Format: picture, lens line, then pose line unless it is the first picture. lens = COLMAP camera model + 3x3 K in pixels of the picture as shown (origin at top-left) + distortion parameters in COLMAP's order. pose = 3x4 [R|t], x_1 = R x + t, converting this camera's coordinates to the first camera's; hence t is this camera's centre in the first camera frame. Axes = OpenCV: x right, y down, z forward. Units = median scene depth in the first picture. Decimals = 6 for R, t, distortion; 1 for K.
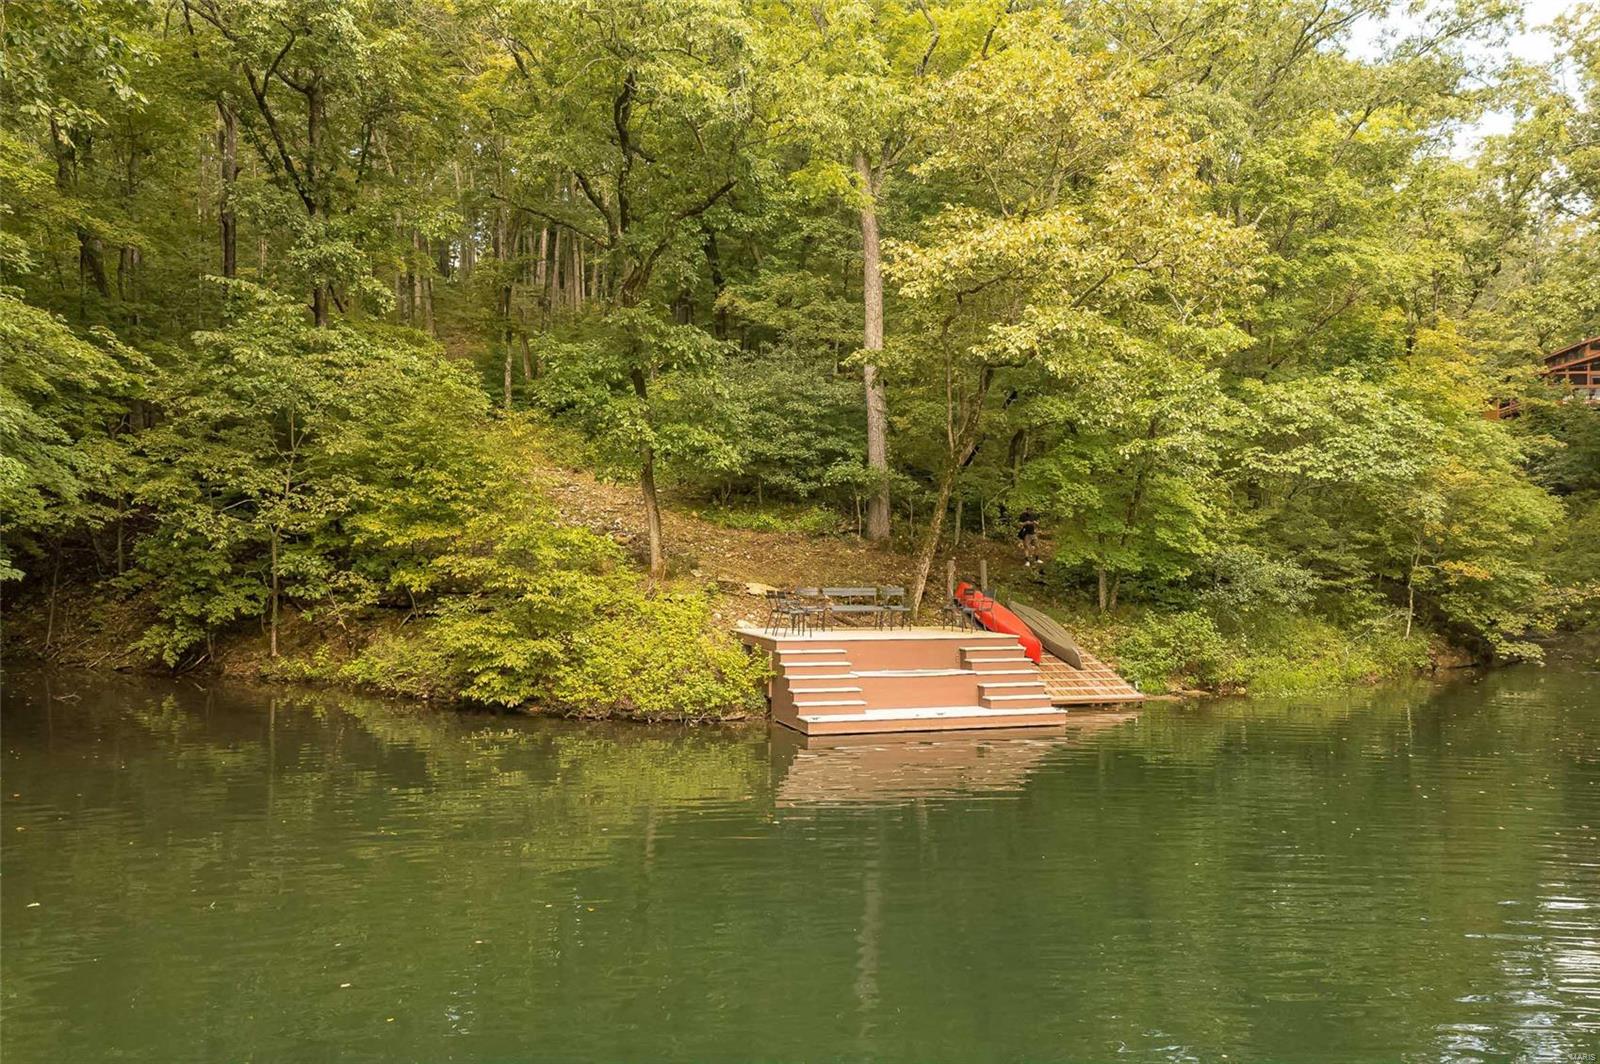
lens RADIAL K [[1295.5, 0, 821.6], [0, 1295.5, 511.0], [0, 0, 1]] dist [-0.001942, 0.010273]
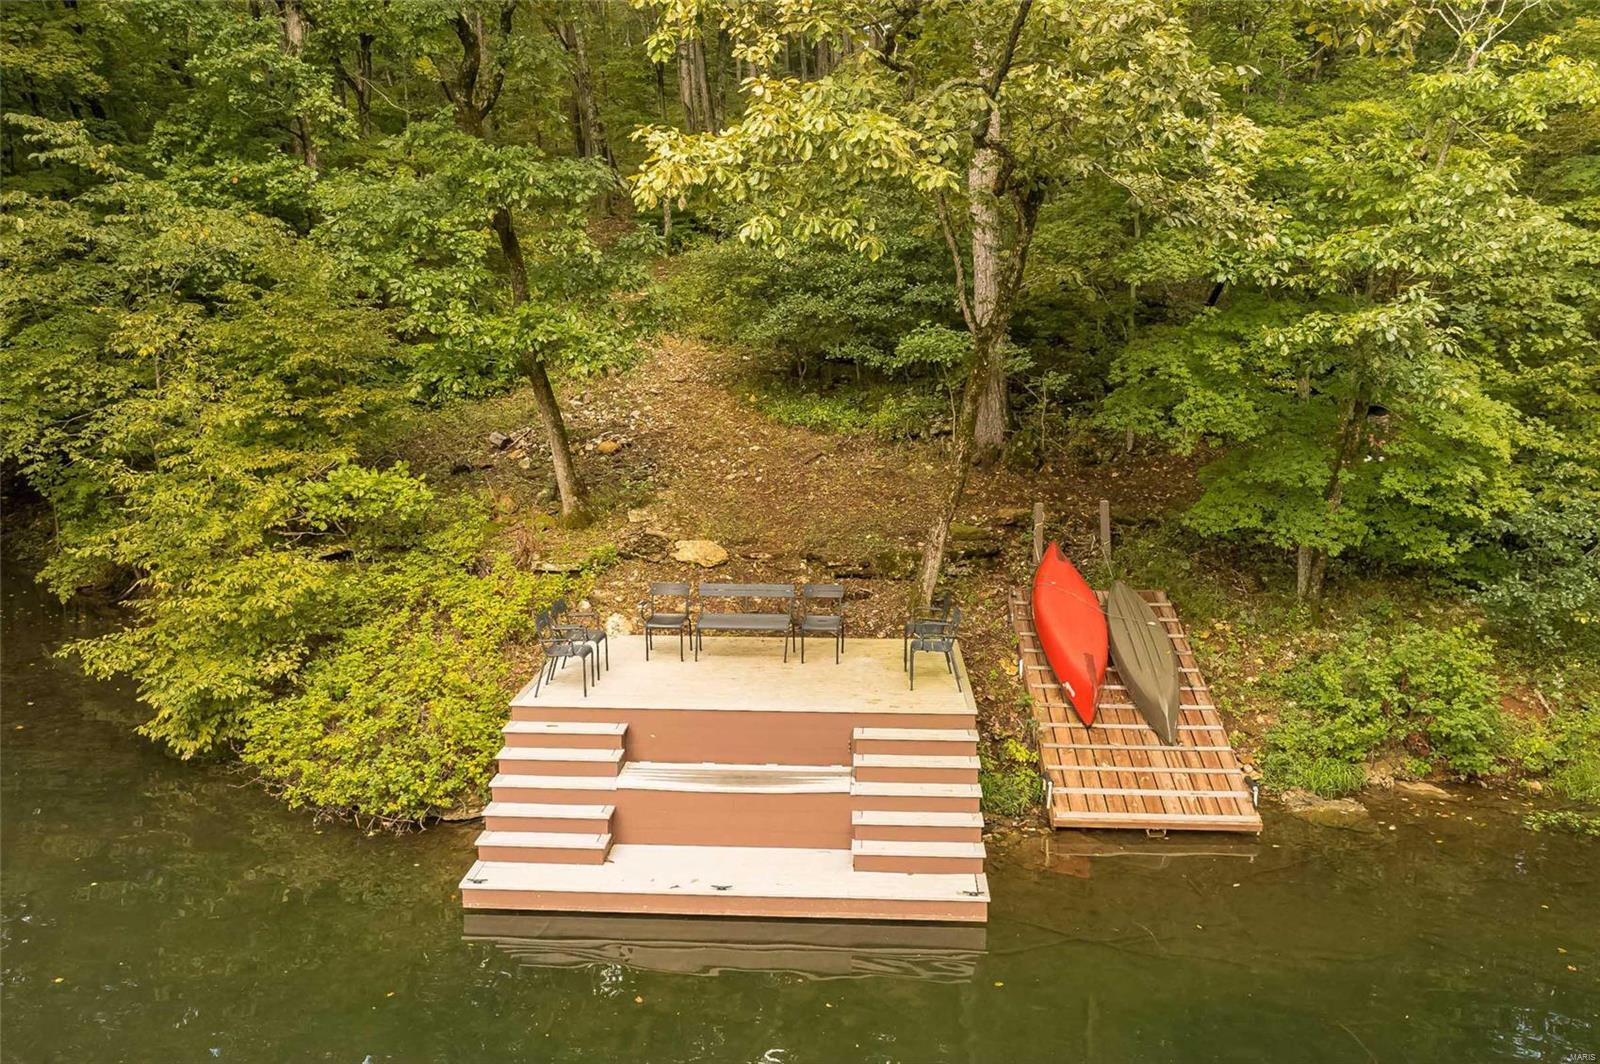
lens RADIAL K [[1295.5, 0, 806.8], [0, 1295.5, 518.0], [0, 0, 1]] dist [-0.001942, 0.010273]
pose [[0.925670, 0.045725, -0.375558, 0.242792], [0.019686, 0.985503, 0.168509, -0.062952], [0.377818, -0.163377, 0.911351, 0.425781]]
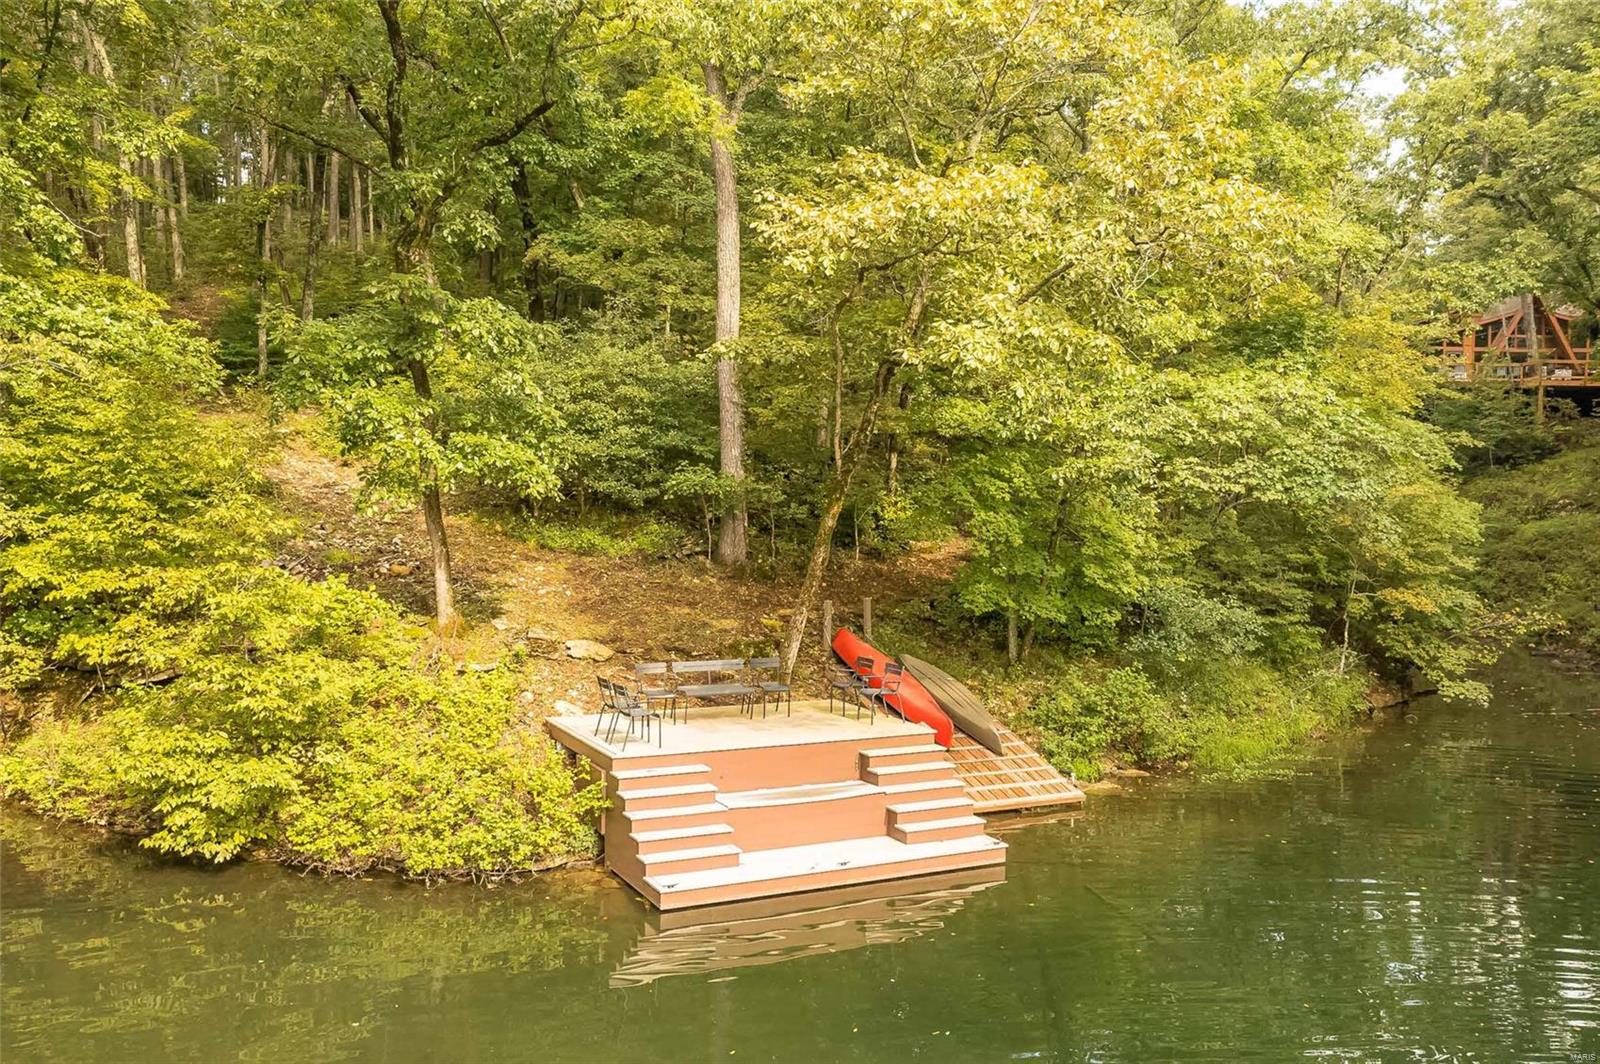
lens RADIAL K [[1295.5, 0, 816.6], [0, 1295.5, 519.4], [0, 0, 1]] dist [-0.001942, 0.010273]
pose [[0.990303, 0.005607, 0.138814, -0.018816], [-0.013043, 0.998524, 0.052722, -0.056014], [-0.138313, -0.054021, 0.988914, 0.231269]]
